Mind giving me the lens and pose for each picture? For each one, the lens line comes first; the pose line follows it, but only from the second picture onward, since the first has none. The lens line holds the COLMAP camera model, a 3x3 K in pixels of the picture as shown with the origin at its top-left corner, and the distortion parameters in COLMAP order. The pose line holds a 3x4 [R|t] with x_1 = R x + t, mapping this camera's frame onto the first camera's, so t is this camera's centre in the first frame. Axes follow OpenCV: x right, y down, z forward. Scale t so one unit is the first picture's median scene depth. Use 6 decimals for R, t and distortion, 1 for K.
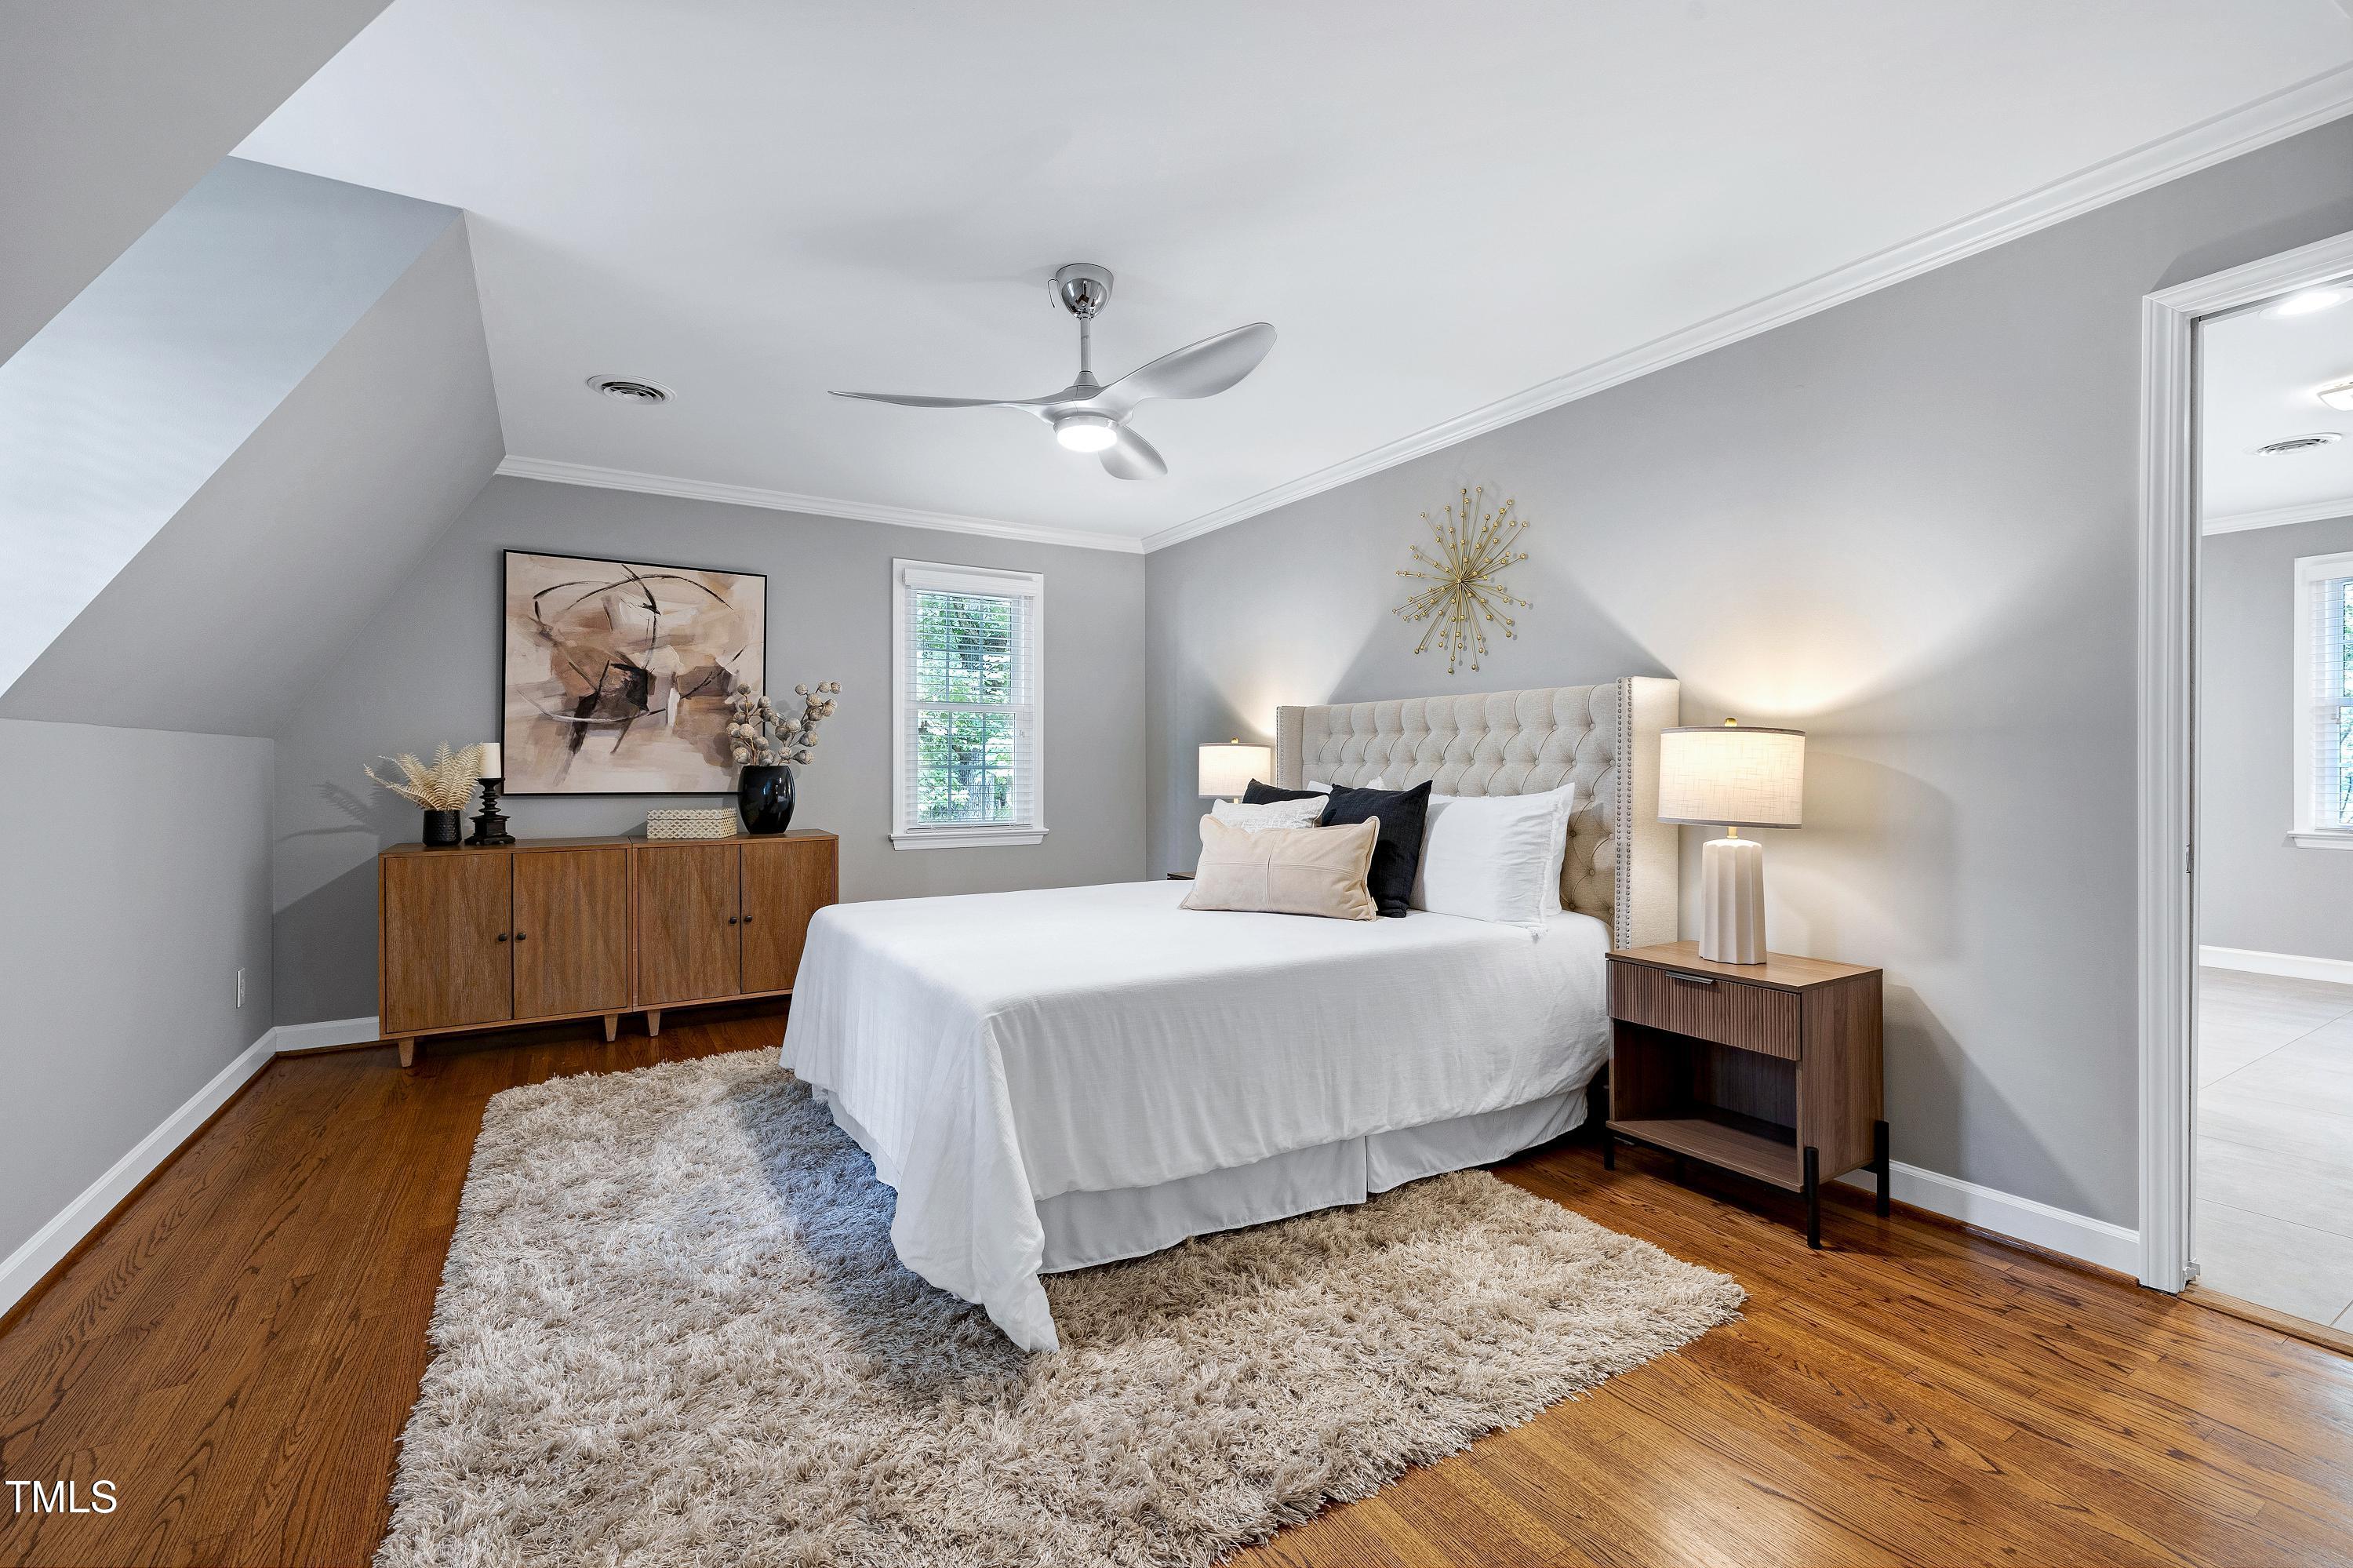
lens RADIAL K [[999.8, 0, 1177.7], [0, 999.8, 773.2], [0, 0, 1]] dist [0.000210, 0.000118]
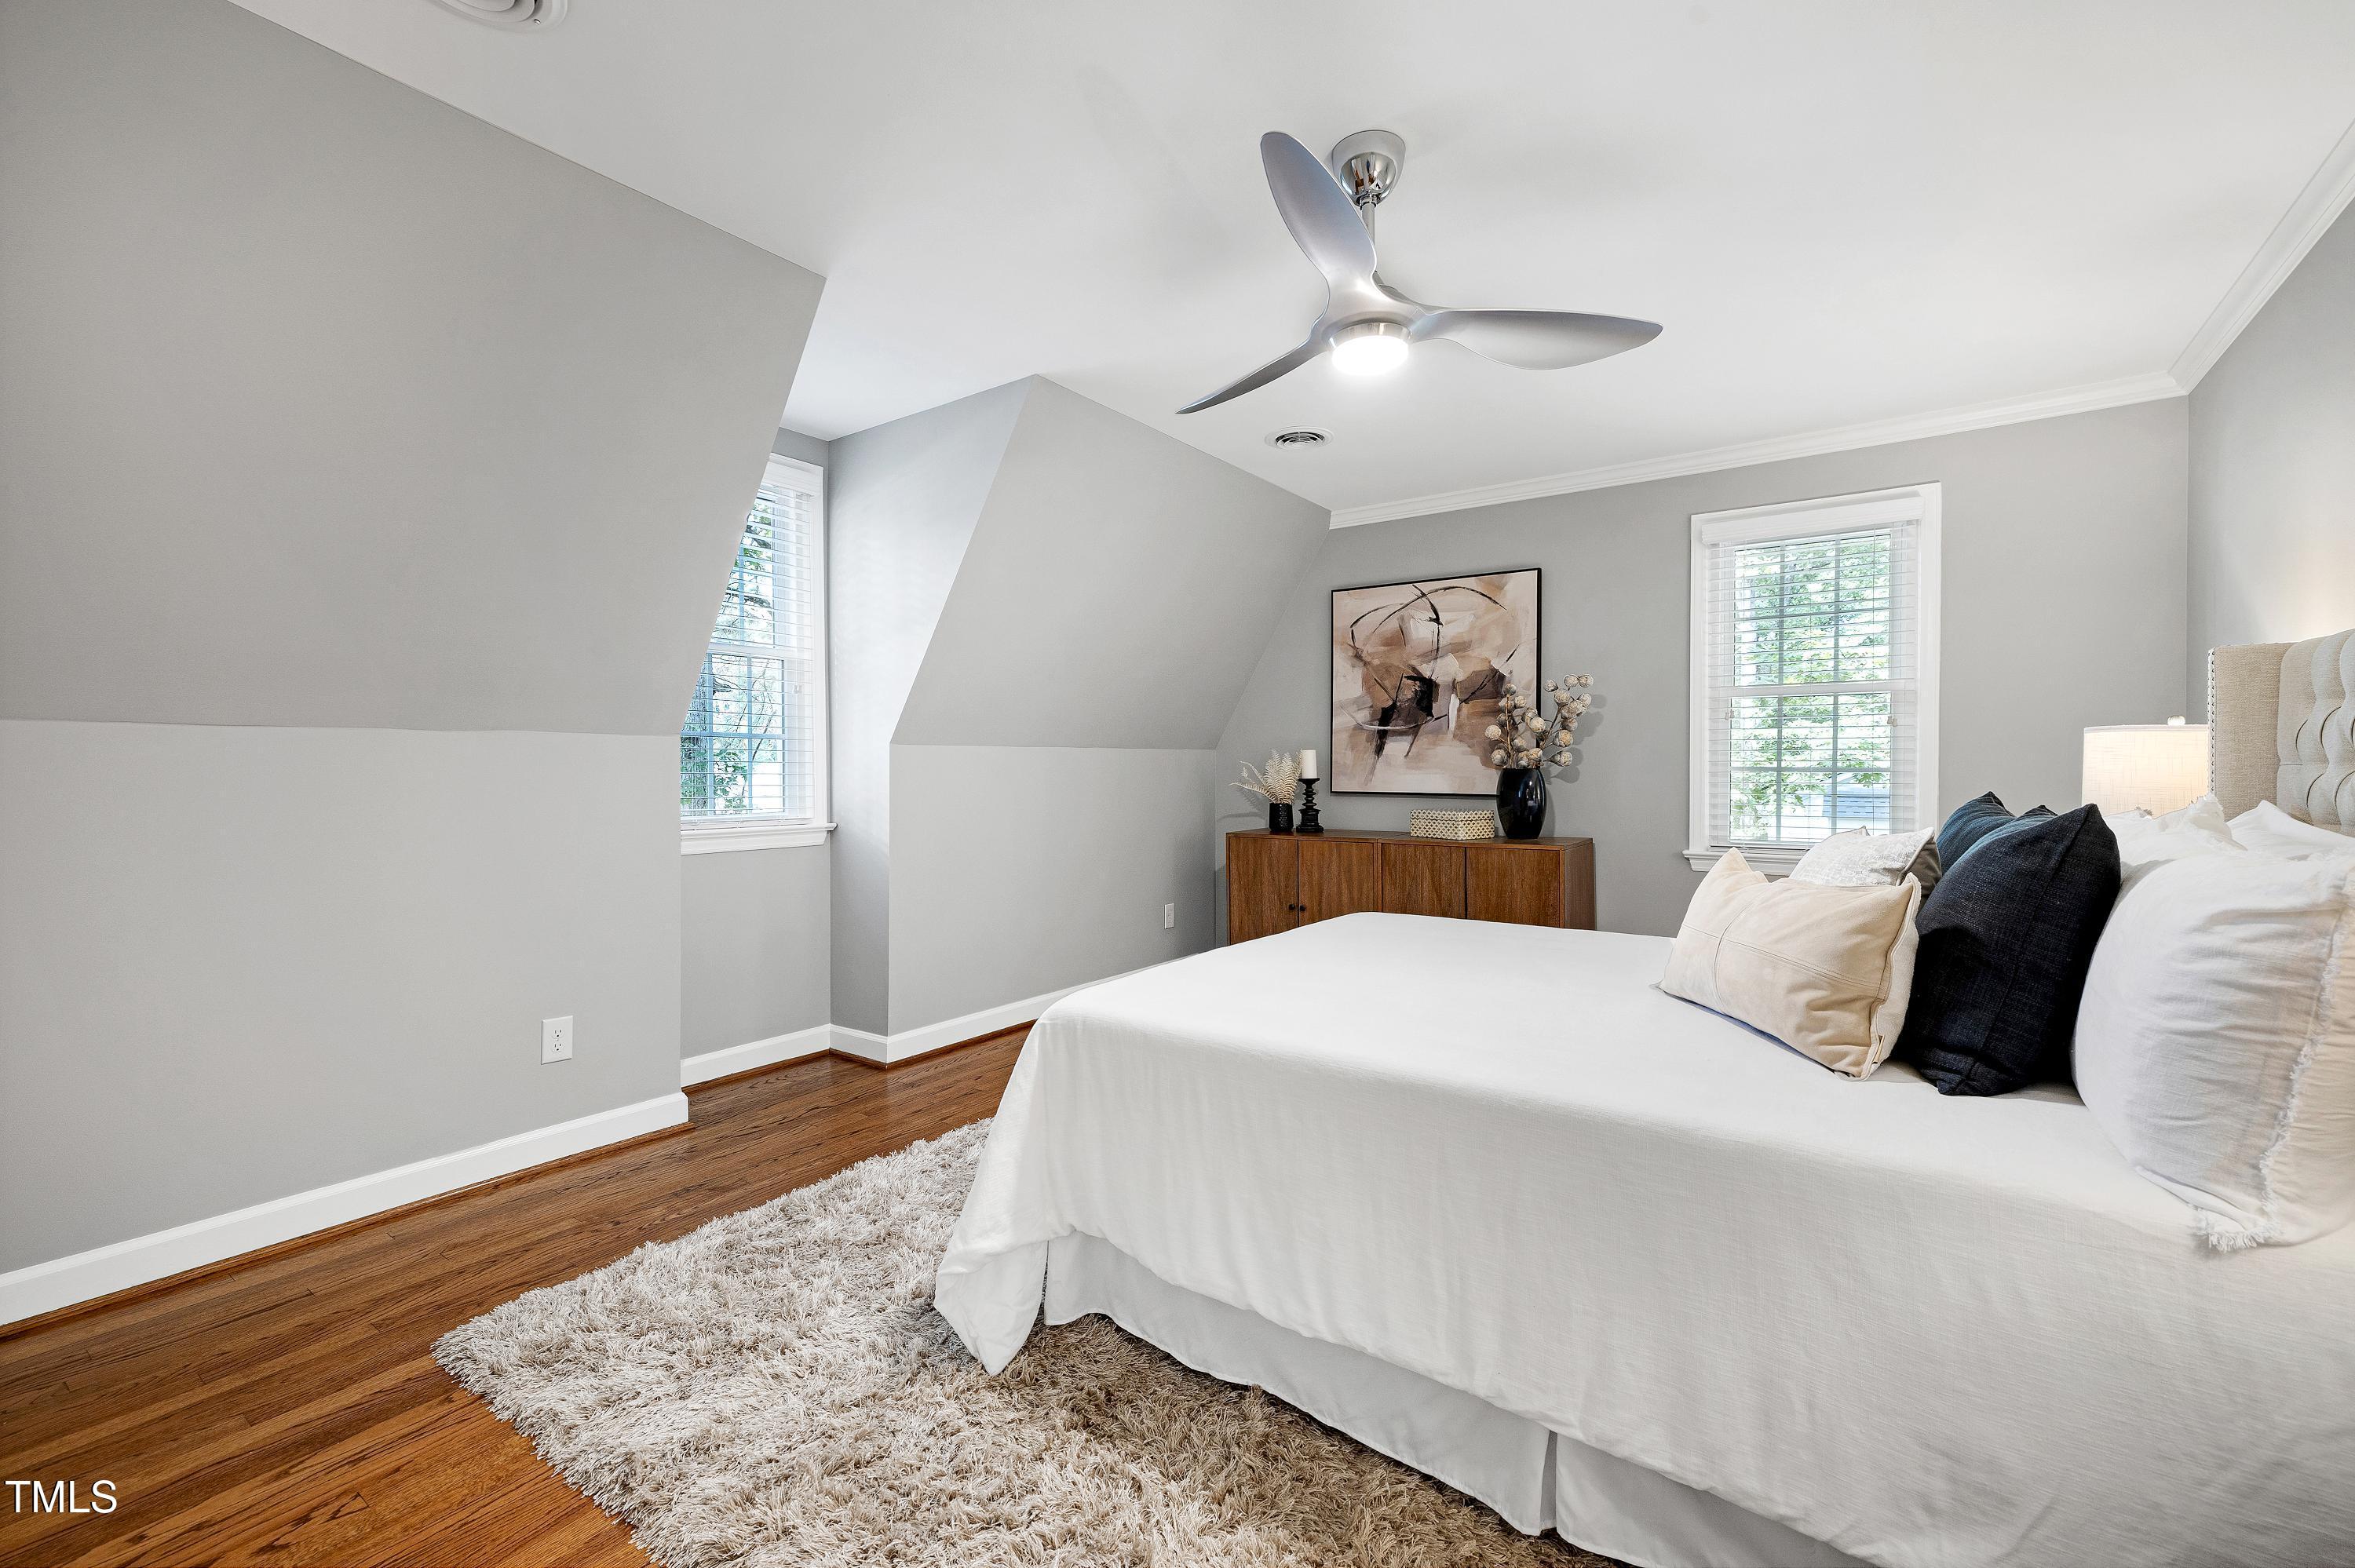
lens RADIAL K [[1000.5, 0, 1177.0], [0, 1000.5, 780.4], [0, 0, 1]] dist [0.000210, 0.000118]
pose [[0.392856, 0.010840, -0.919536, 0.355645], [-0.005686, 0.999940, 0.009359, -0.003136], [0.919583, 0.001552, 0.392894, 0.334536]]
